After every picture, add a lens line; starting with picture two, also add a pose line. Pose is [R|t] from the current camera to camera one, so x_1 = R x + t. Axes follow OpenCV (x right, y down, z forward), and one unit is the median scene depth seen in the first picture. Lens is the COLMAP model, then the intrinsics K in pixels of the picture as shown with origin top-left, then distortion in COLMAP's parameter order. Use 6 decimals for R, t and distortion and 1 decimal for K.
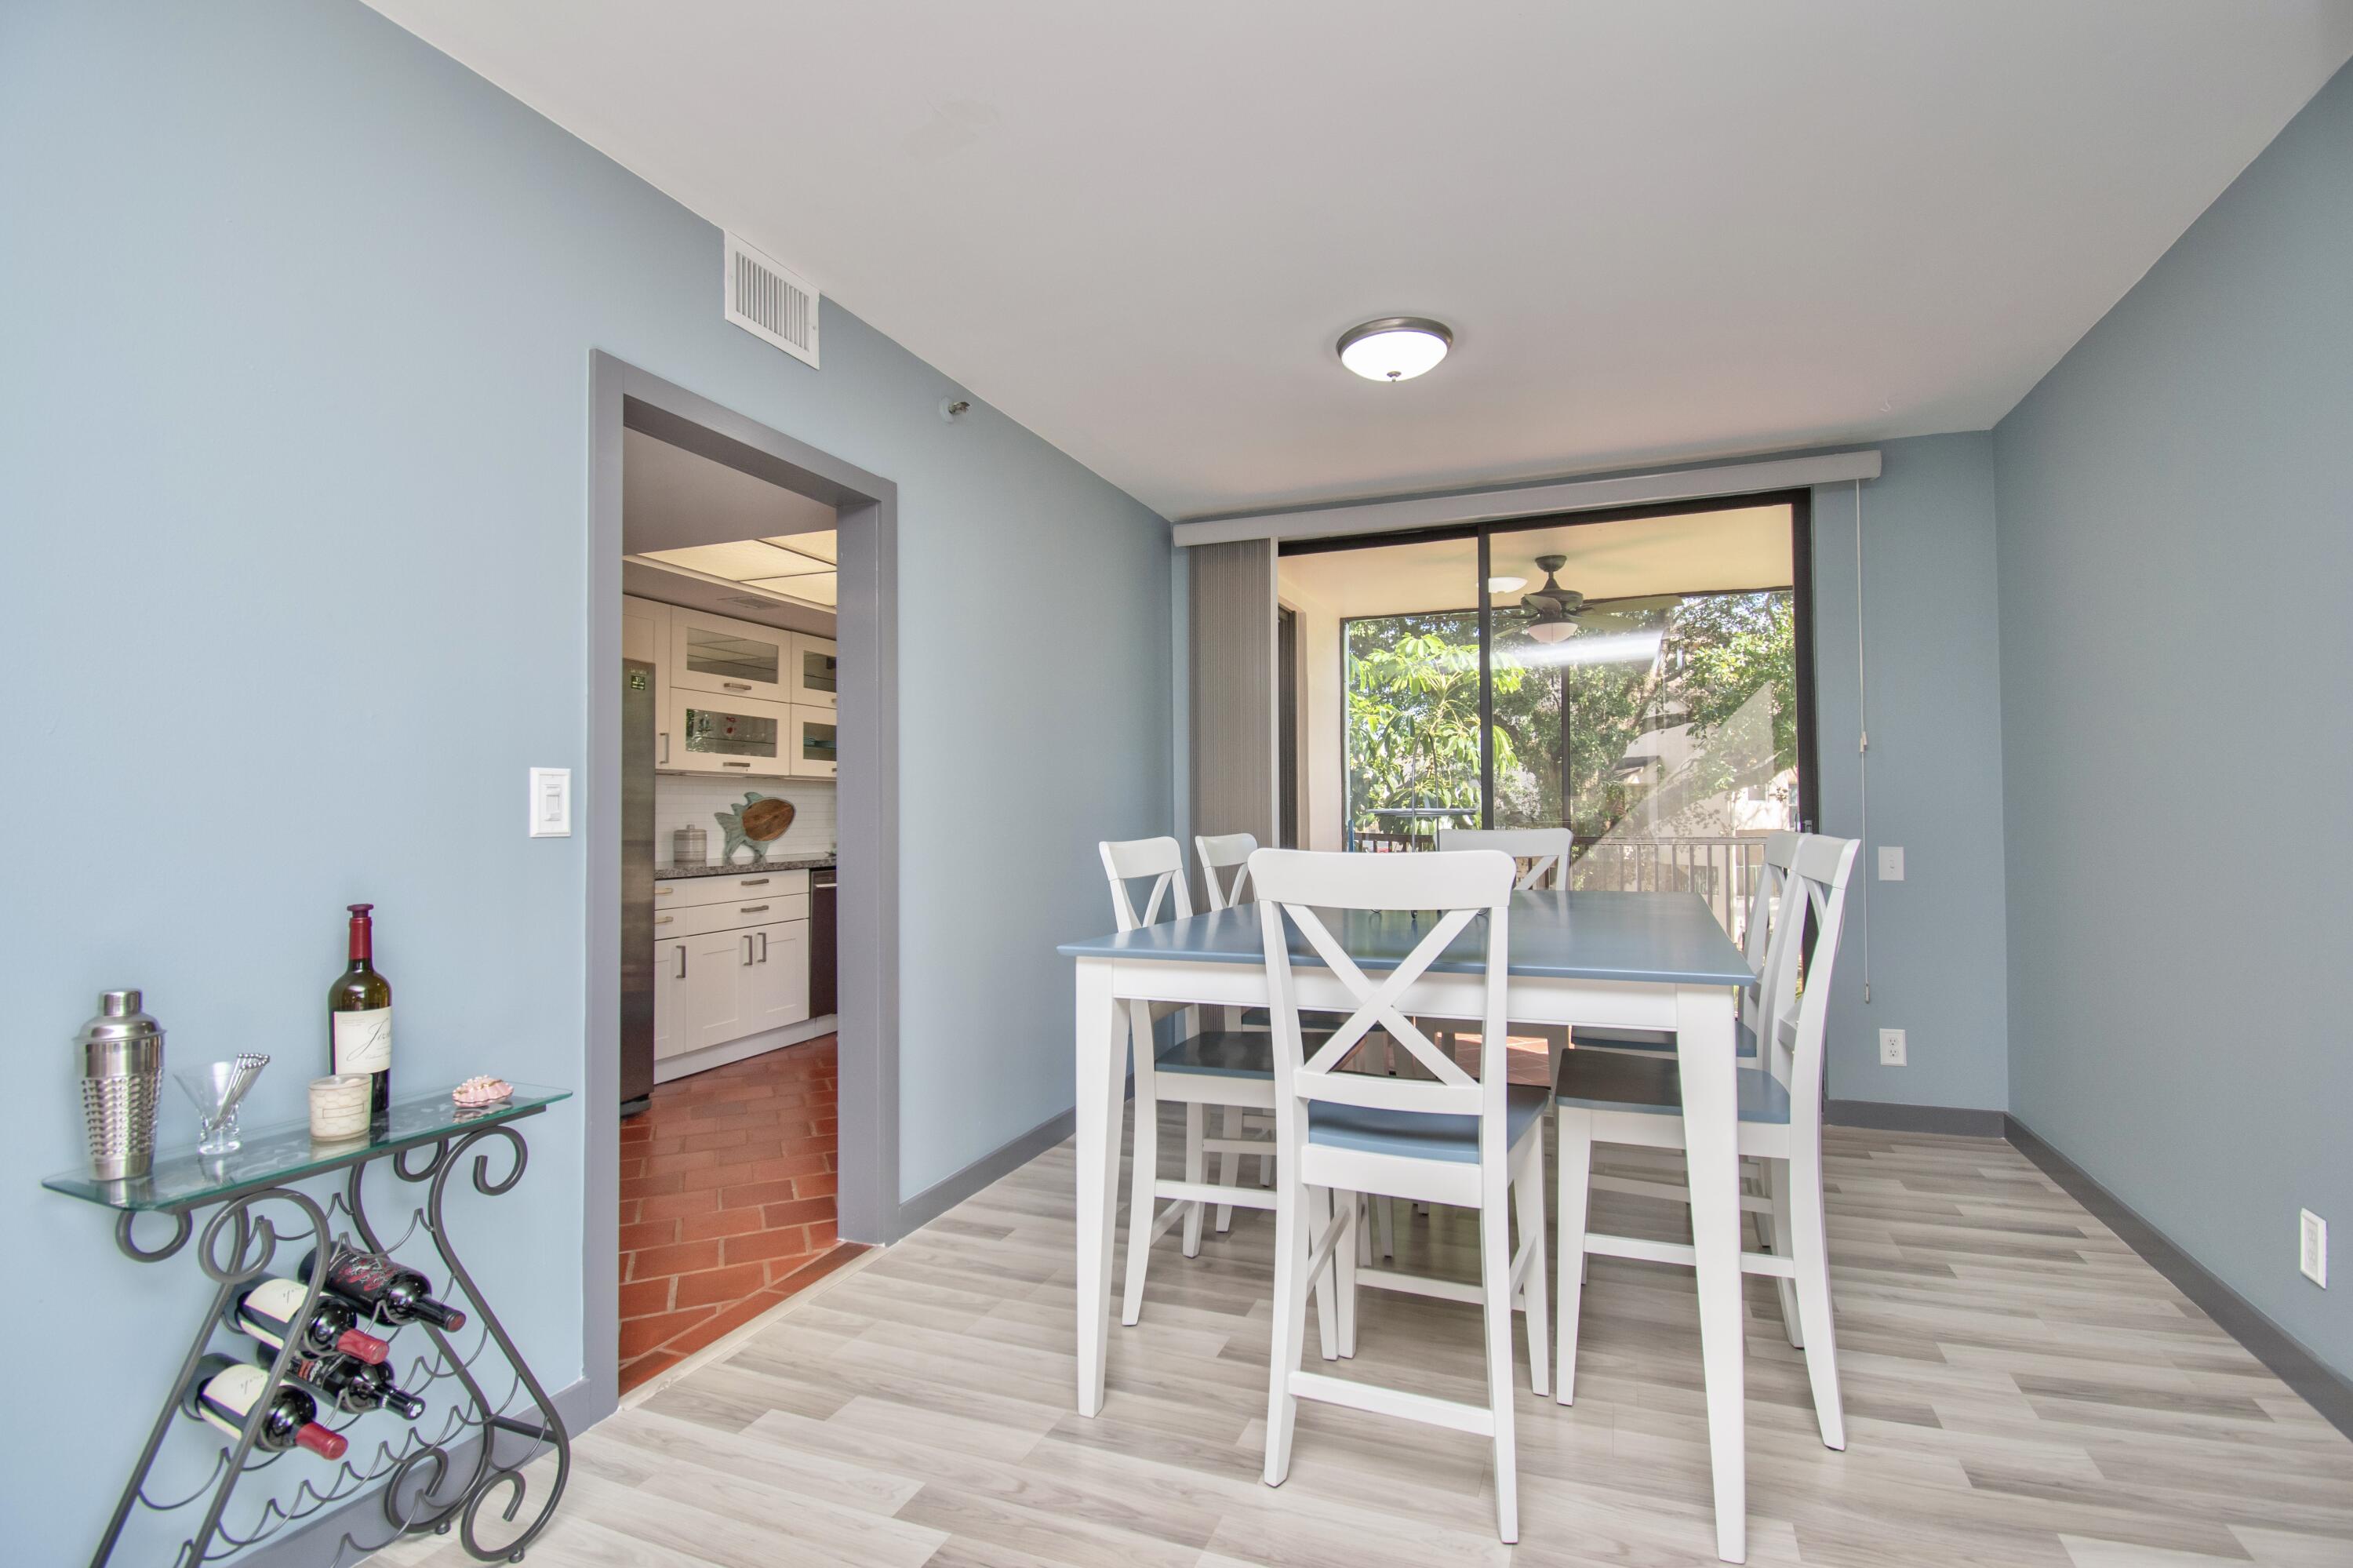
lens RADIAL K [[1052.6, 0, 1192.0], [0, 1052.6, 788.8], [0, 0, 1]] dist [-0.010847, -0.003345]
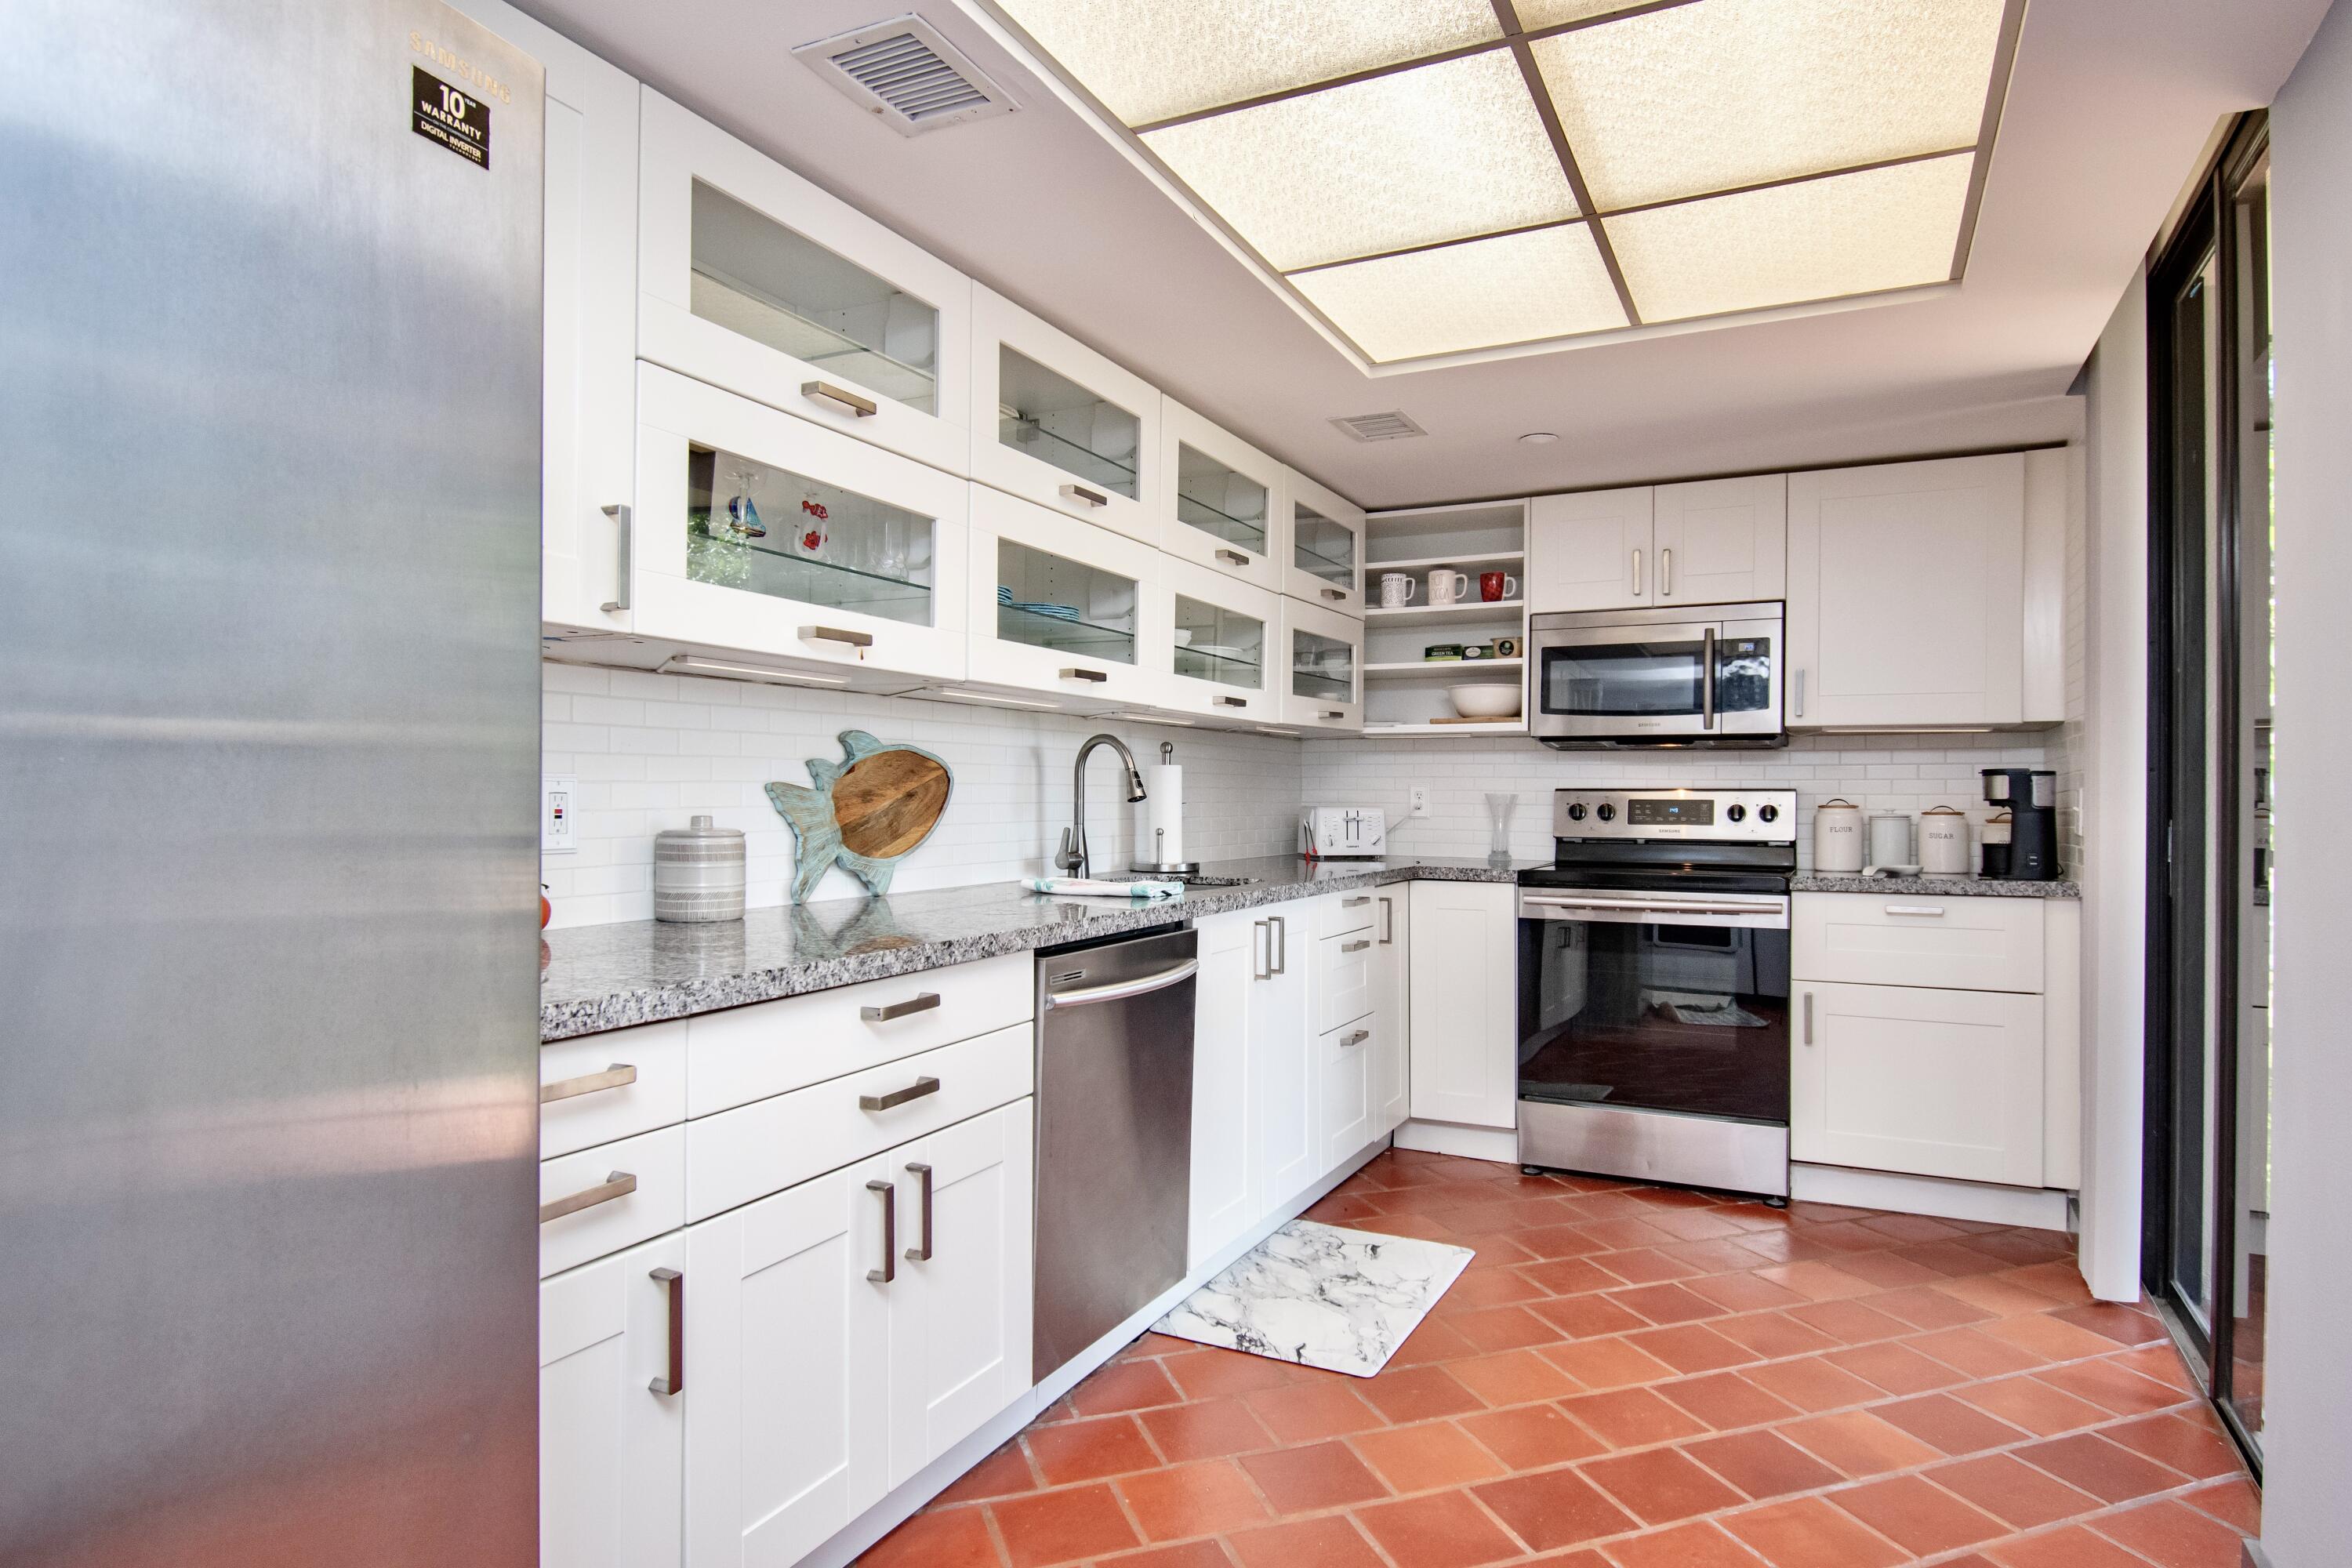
lens RADIAL K [[1322.7, 0, 1169.0], [0, 1322.7, 795.0], [0, 0, 1]] dist [-0.006292, -0.000053]
pose [[0.995333, 0.015127, -0.095306, -0.280717], [-0.012548, 0.999540, 0.027608, 0.013338], [0.095679, -0.026283, 0.995065, 0.578255]]
